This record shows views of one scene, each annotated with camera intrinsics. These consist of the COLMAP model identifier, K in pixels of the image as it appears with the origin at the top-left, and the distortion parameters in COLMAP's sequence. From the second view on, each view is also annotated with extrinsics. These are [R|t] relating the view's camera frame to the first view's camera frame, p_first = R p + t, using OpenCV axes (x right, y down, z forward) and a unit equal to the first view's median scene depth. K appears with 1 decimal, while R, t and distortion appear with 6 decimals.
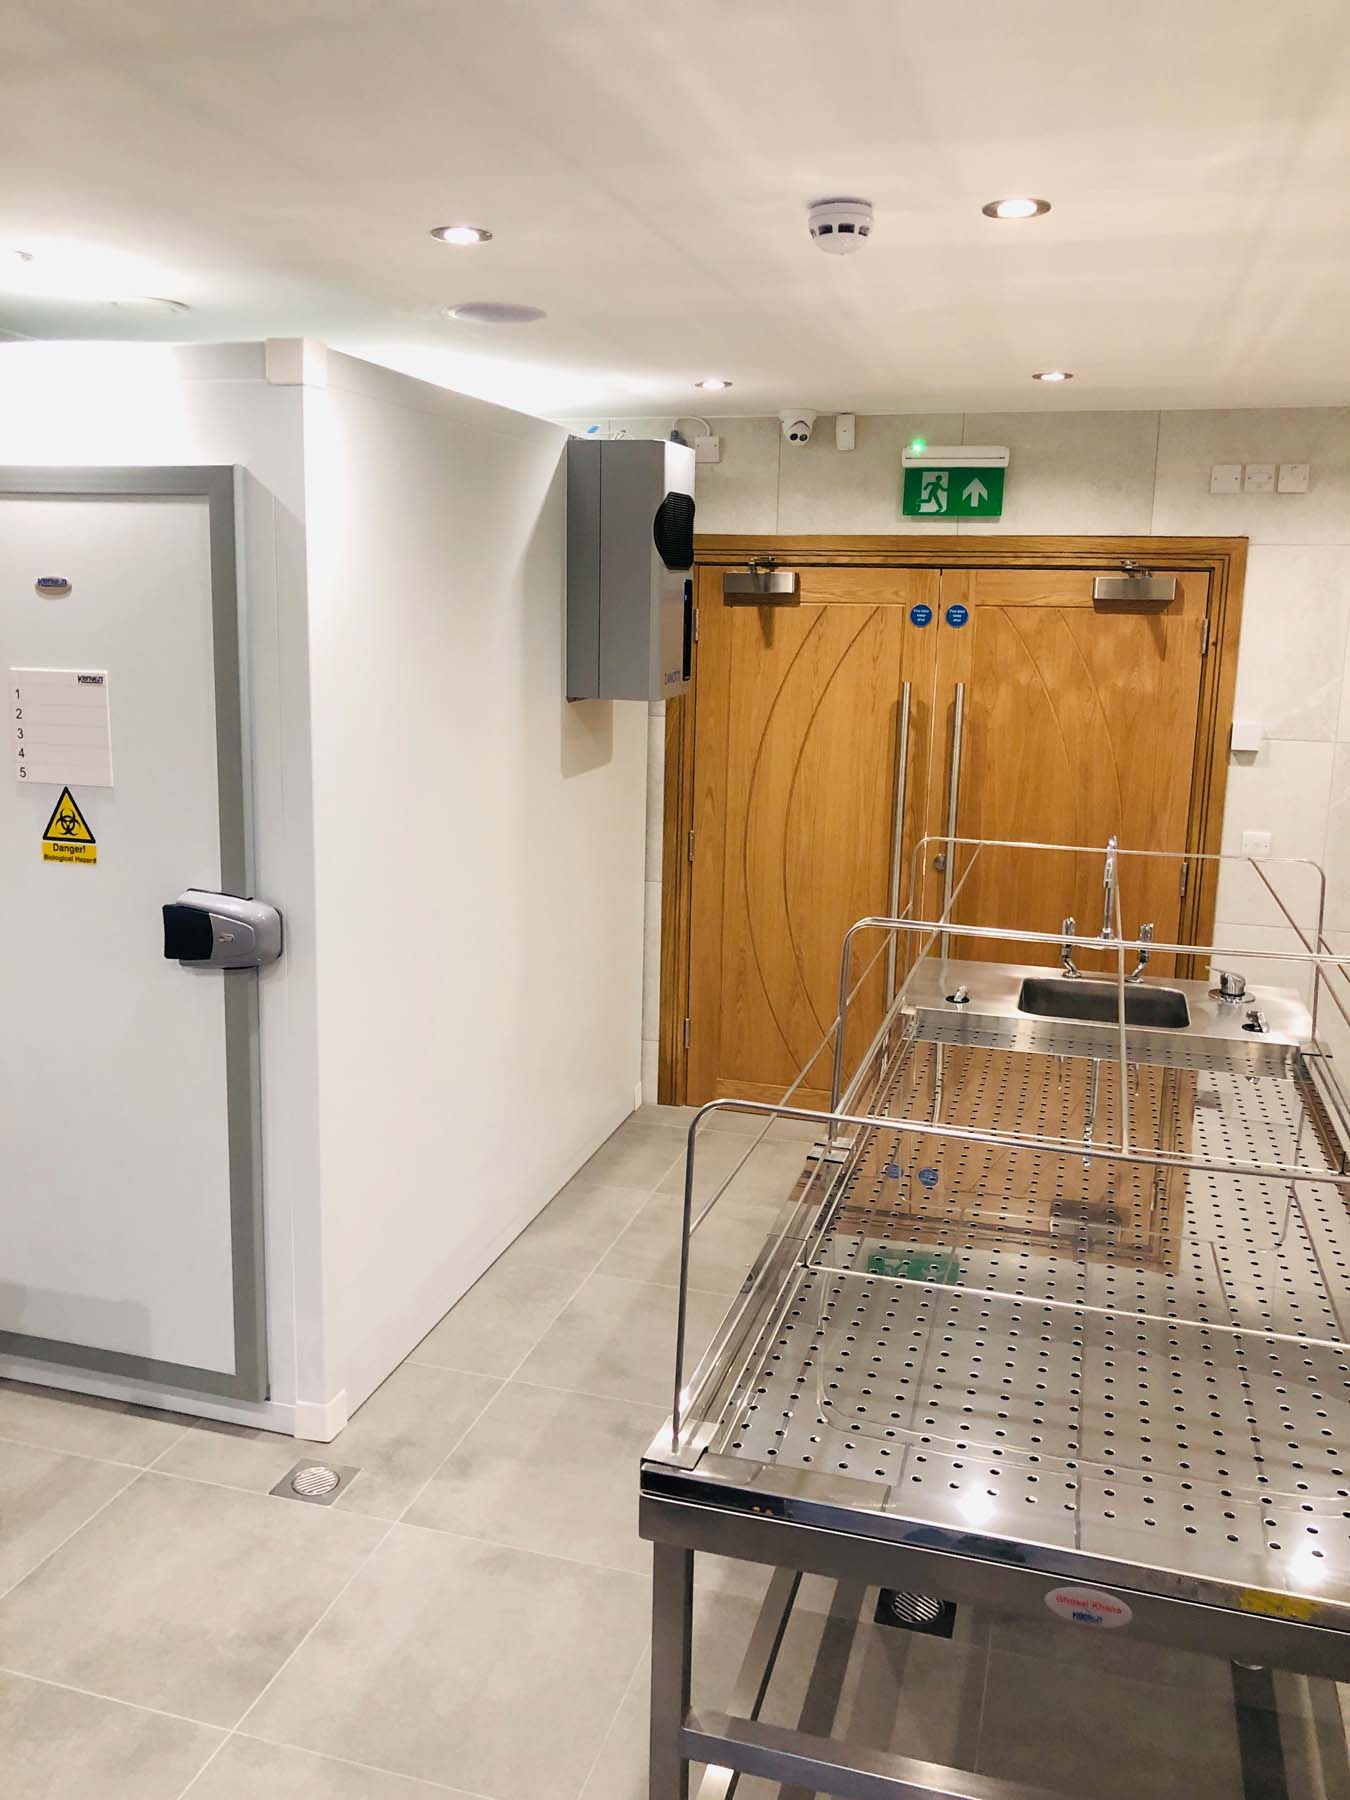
lens RADIAL K [[1499.8, 0, 672.6], [0, 1499.8, 887.2], [0, 0, 1]] dist [0.016748, -0.025843]
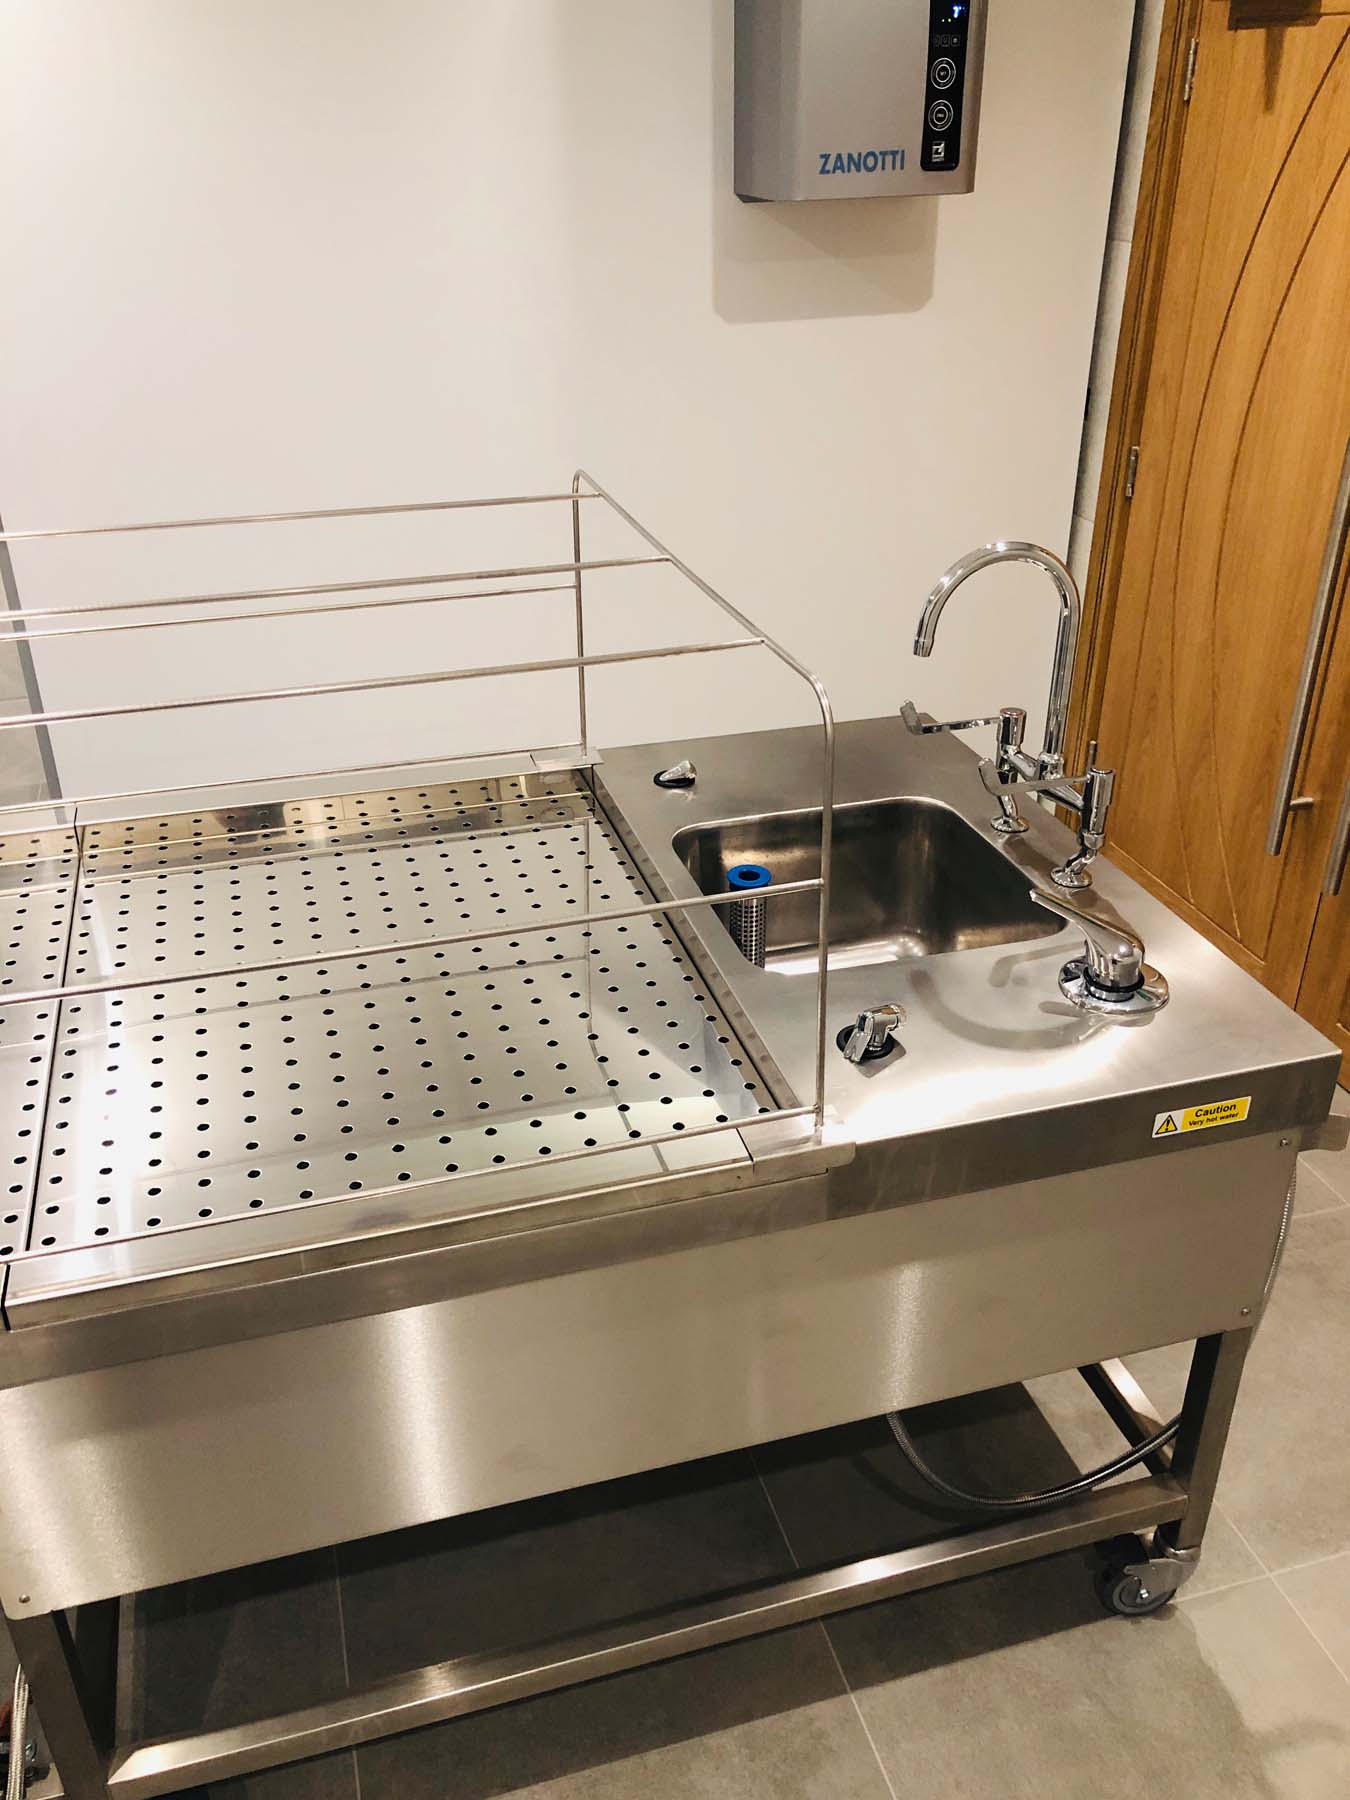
lens RADIAL K [[1499.8, 0, 668.4], [0, 1499.8, 901.3], [0, 0, 1]] dist [0.016748, -0.025843]
pose [[0.539874, 0.375855, -0.753172, 0.590769], [-0.139900, 0.922395, 0.360022, -0.080720], [0.830038, -0.088998, 0.550559, 0.642035]]
